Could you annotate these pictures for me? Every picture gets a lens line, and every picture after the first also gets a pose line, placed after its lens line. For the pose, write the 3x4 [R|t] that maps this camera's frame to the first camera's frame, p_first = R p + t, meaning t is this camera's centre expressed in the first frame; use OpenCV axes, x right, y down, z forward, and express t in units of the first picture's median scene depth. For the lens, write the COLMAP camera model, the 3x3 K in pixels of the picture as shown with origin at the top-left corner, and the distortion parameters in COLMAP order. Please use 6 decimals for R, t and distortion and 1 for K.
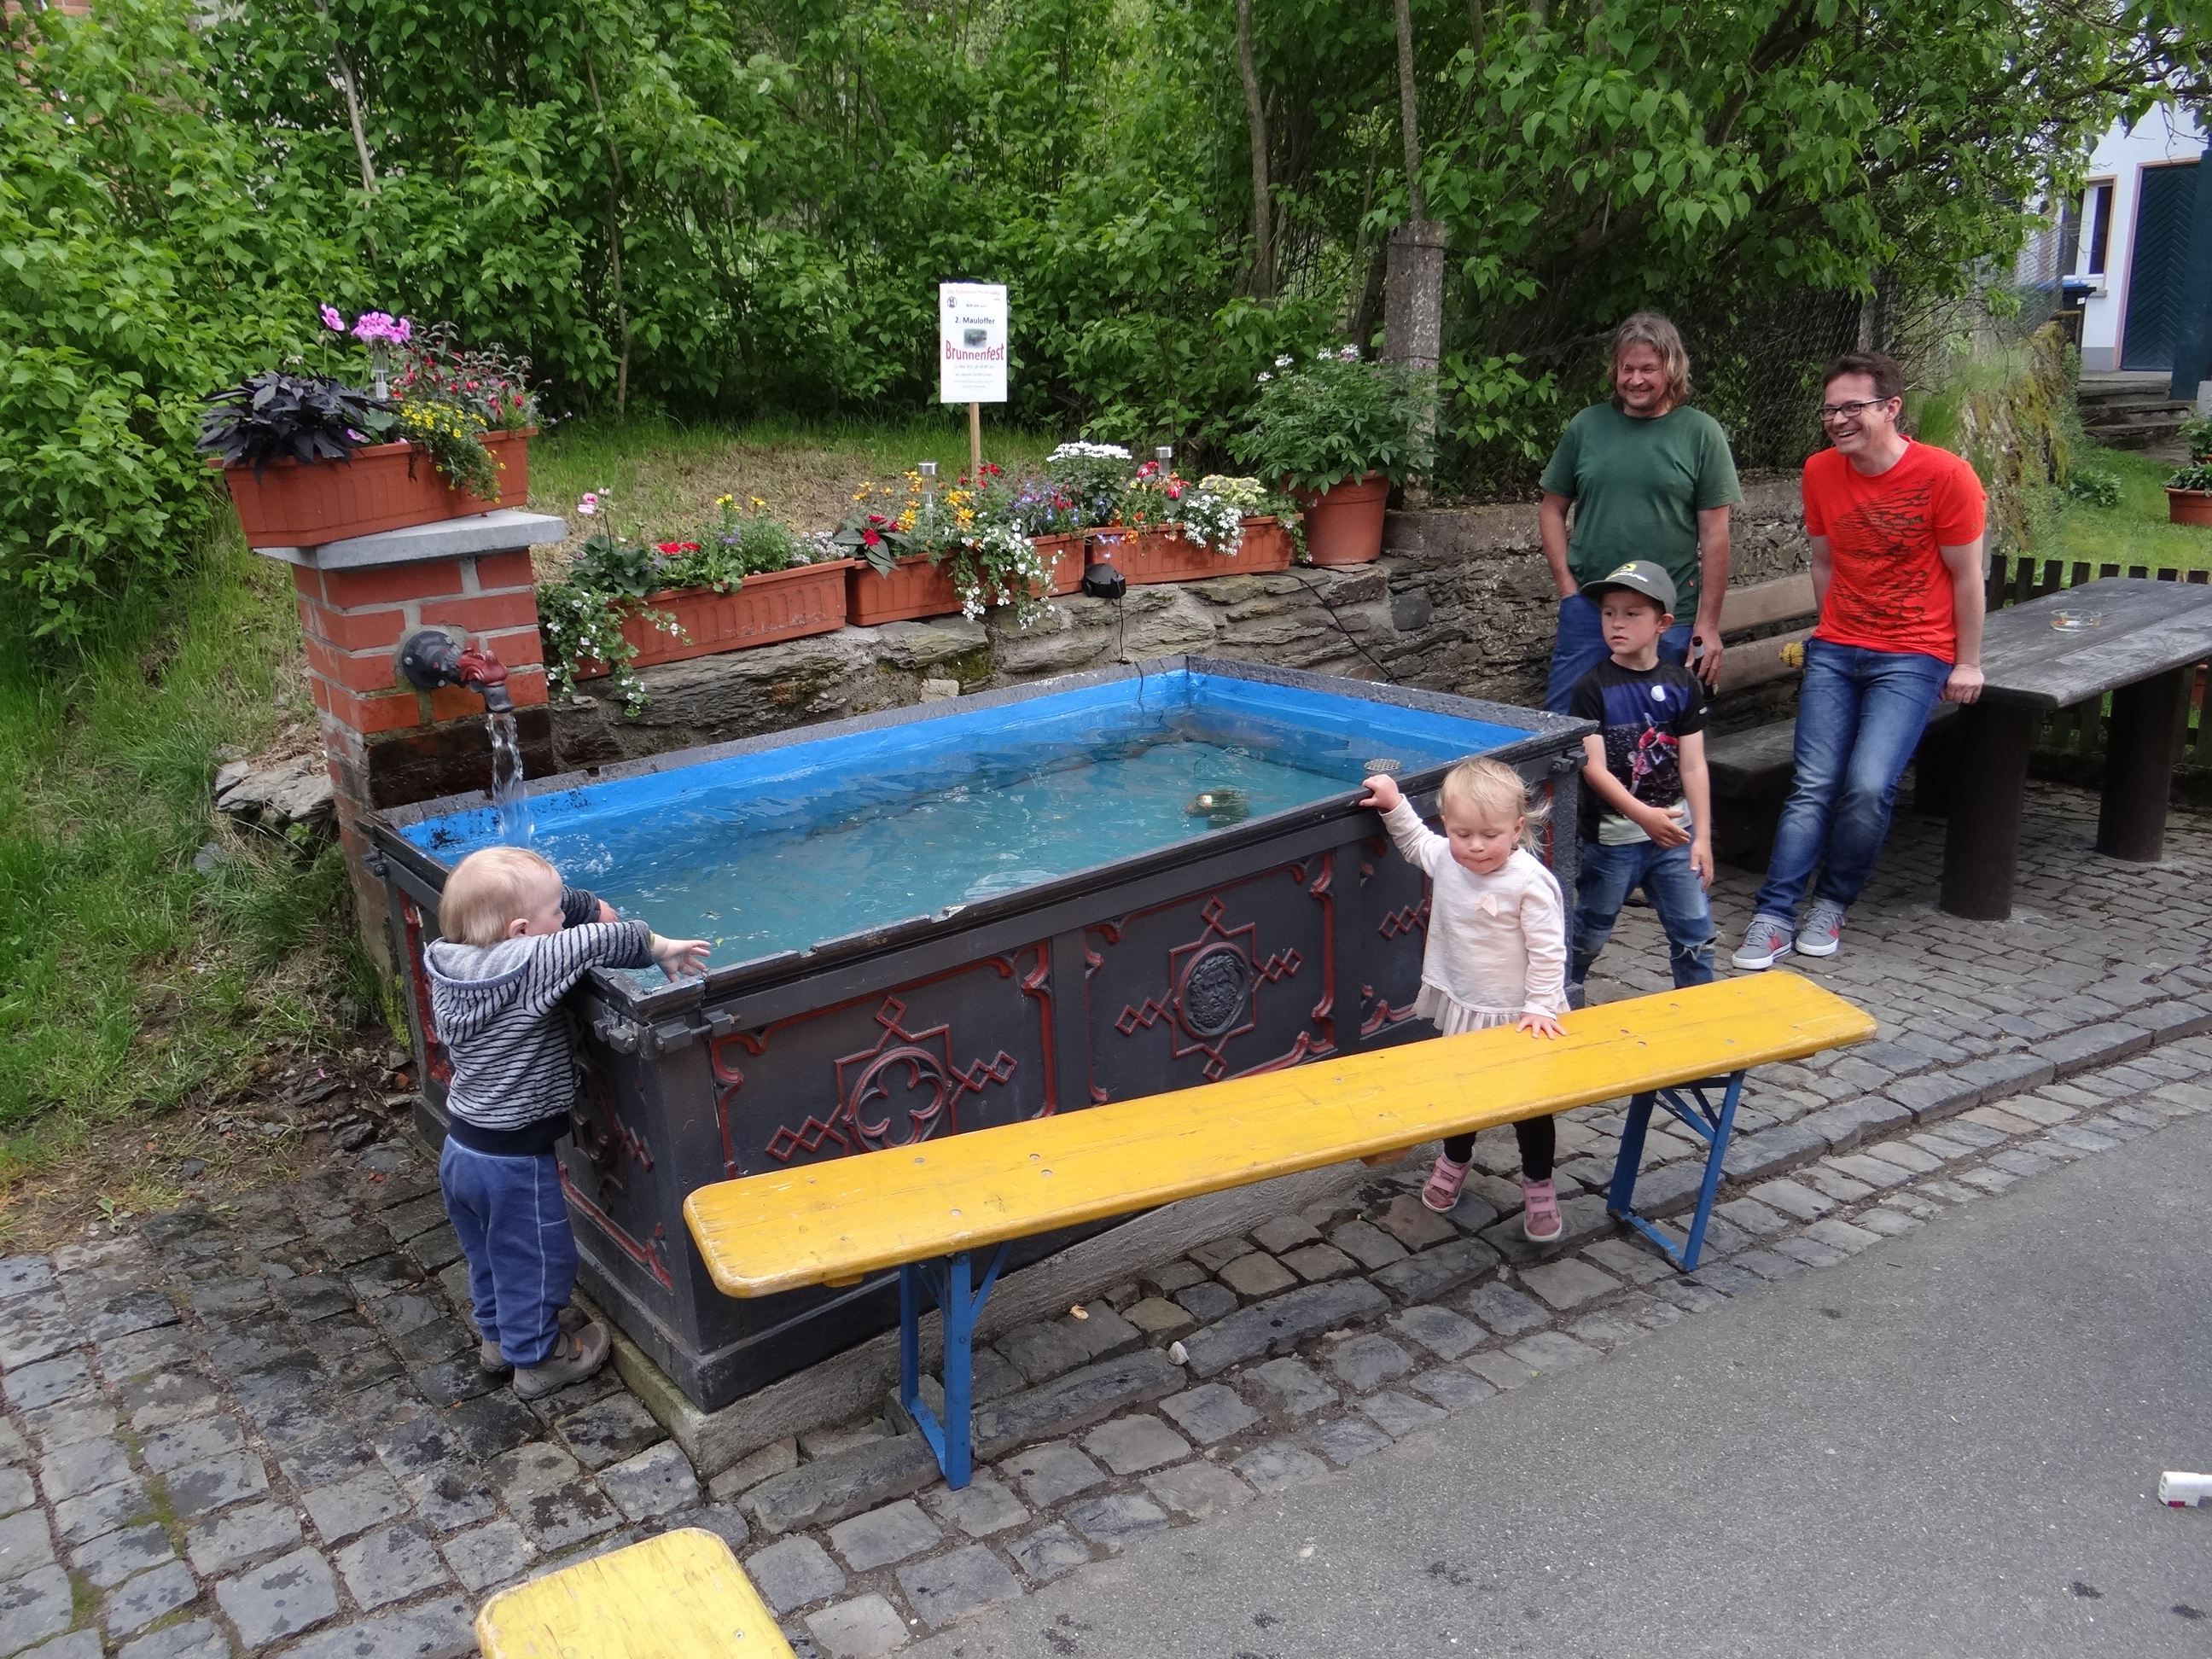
lens RADIAL K [[1661.0, 0, 1106.0], [0, 1661.0, 829.5], [0, 0, 1]] dist [-0.031840, 0.004304]
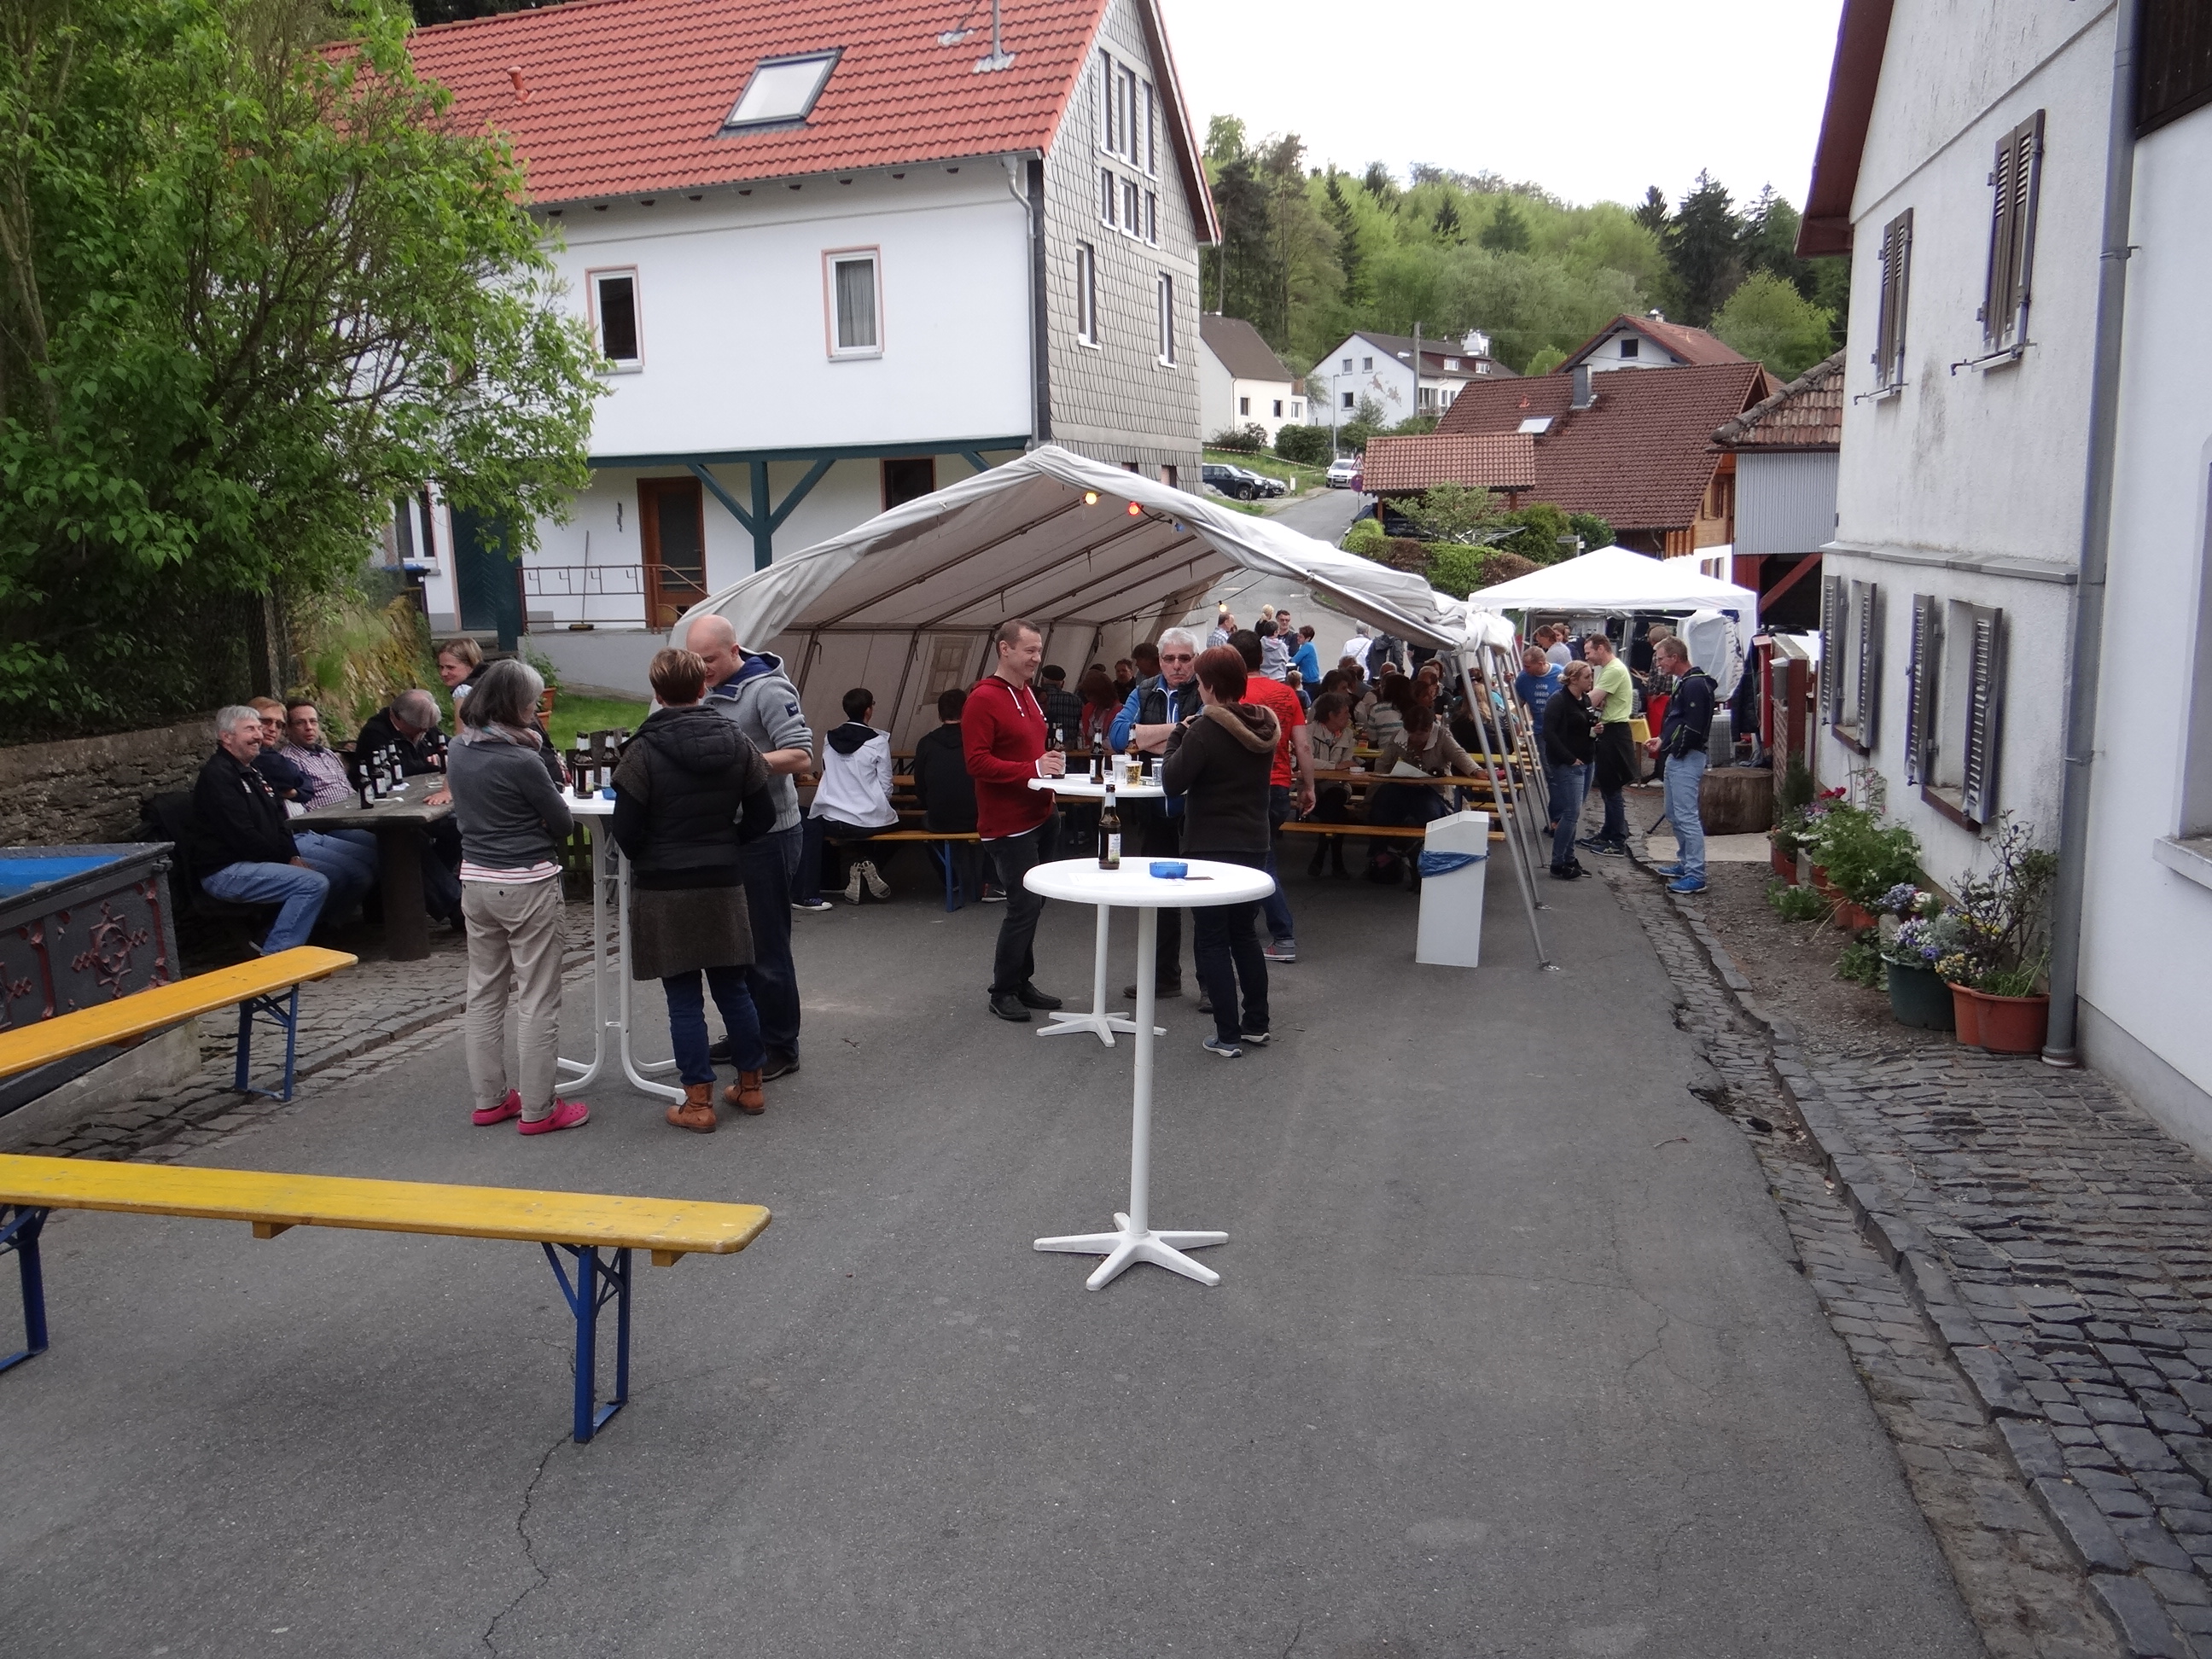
lens RADIAL K [[1753.9, 0, 1085.7], [0, 1753.9, 821.0], [0, 0, 1]] dist [-0.002830, 0.004436]
pose [[0.649817, -0.104488, 0.752874, -0.358067], [0.225491, 0.972416, -0.059667, 0.182007], [-0.725873, 0.208540, 0.655454, -0.706606]]
